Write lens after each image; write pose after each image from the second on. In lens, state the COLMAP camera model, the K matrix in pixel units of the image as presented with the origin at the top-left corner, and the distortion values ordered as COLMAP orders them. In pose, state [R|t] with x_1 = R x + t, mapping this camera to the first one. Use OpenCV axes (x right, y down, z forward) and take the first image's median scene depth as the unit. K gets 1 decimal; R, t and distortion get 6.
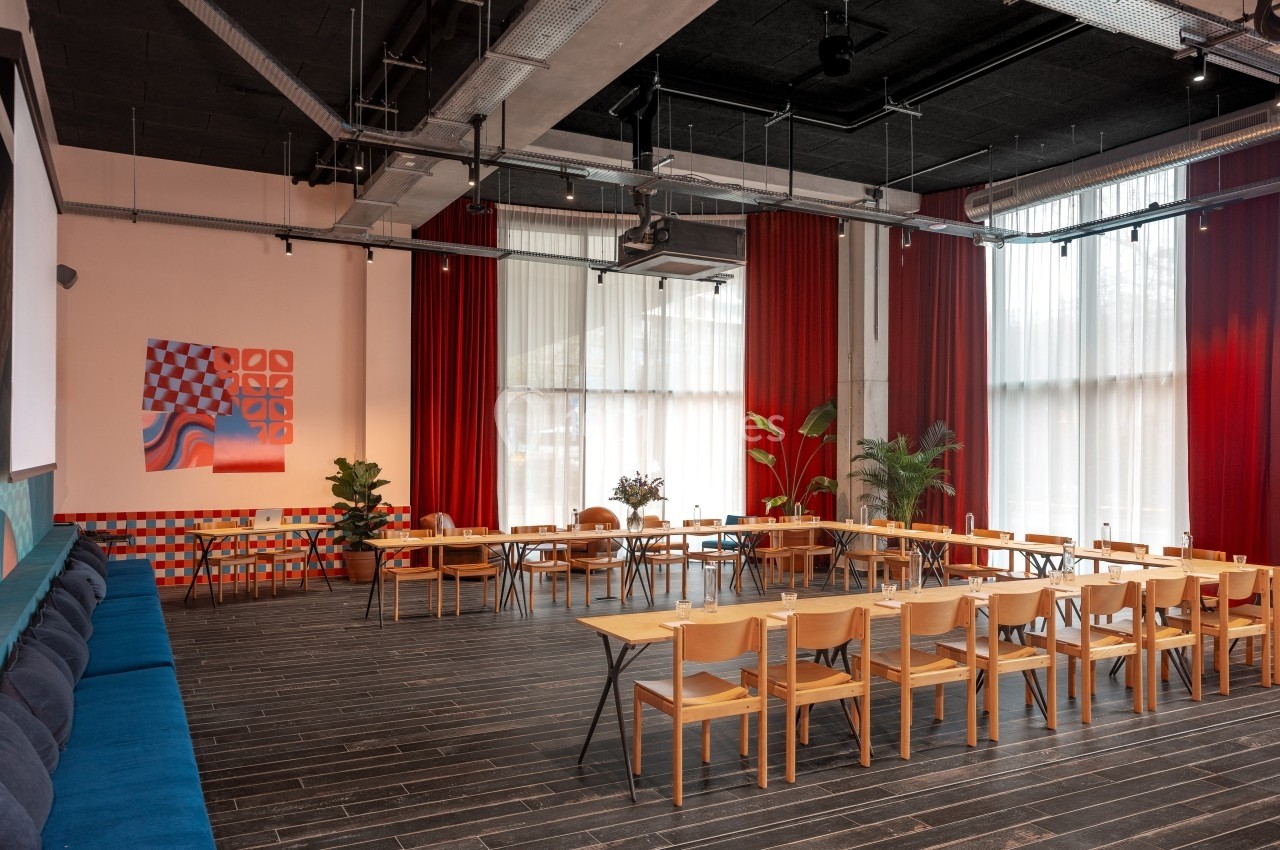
lens RADIAL K [[912.2, 0, 648.2], [0, 912.2, 412.5], [0, 0, 1]] dist [-0.004920, 0.002355]
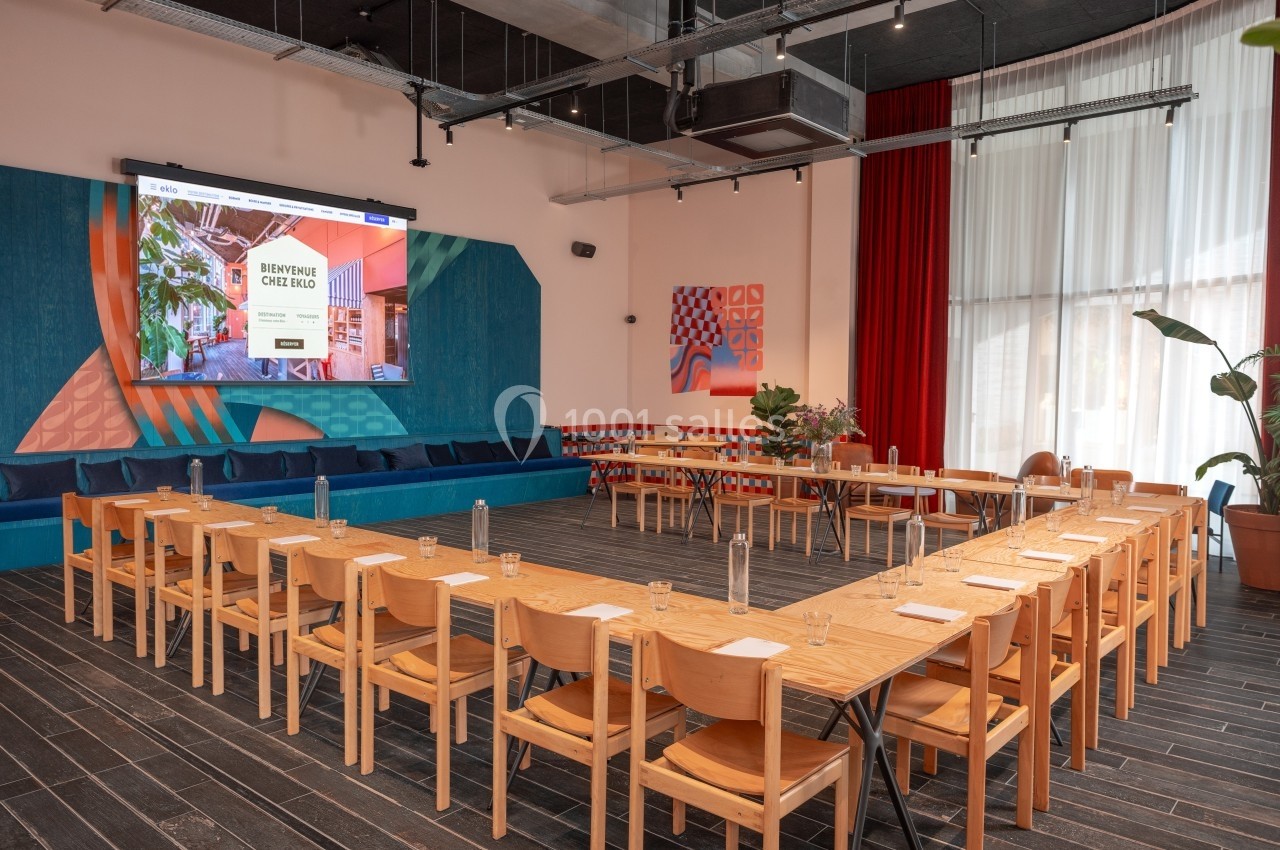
lens RADIAL K [[912.2, 0, 638.3], [0, 912.2, 420.8], [0, 0, 1]] dist [-0.004920, 0.002355]
pose [[0.375345, 0.040753, -0.925989, 0.599016], [0.037494, 0.997548, 0.059100, 0.026532], [0.926127, -0.056902, 0.372896, 0.475911]]
